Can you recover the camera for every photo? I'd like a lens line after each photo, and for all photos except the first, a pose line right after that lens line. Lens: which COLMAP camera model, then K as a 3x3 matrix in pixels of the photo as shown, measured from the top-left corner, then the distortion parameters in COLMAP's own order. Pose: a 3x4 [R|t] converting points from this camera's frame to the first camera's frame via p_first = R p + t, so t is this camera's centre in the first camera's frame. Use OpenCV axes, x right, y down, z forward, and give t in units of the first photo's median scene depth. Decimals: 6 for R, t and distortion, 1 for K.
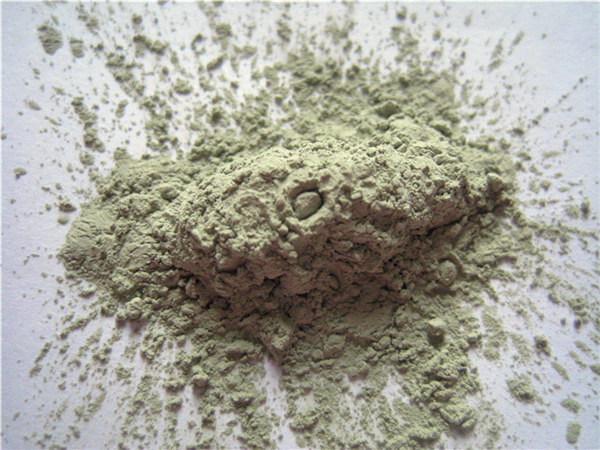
lens RADIAL K [[628.2, 0, 301.6], [0, 628.2, 222.0], [0, 0, 1]] dist [-0.118633, 0.000000]
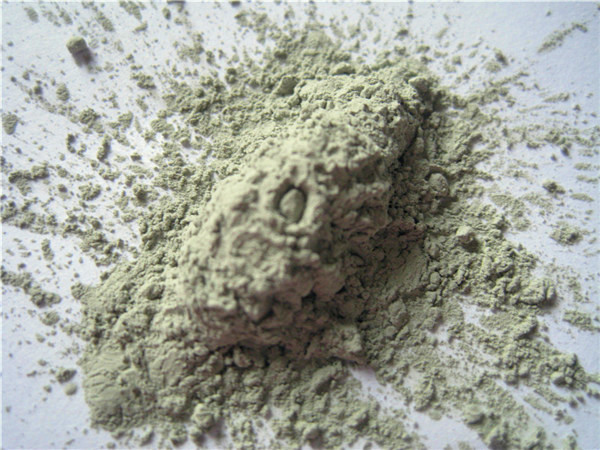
lens RADIAL K [[628.2, 0, 300.8], [0, 628.2, 228.0], [0, 0, 1]] dist [-0.118633, 0.000000]
pose [[0.789637, -0.586619, 0.179867, -0.155078], [0.592979, 0.804919, 0.021920, -0.013912], [-0.157637, 0.089348, 0.983447, 0.080667]]
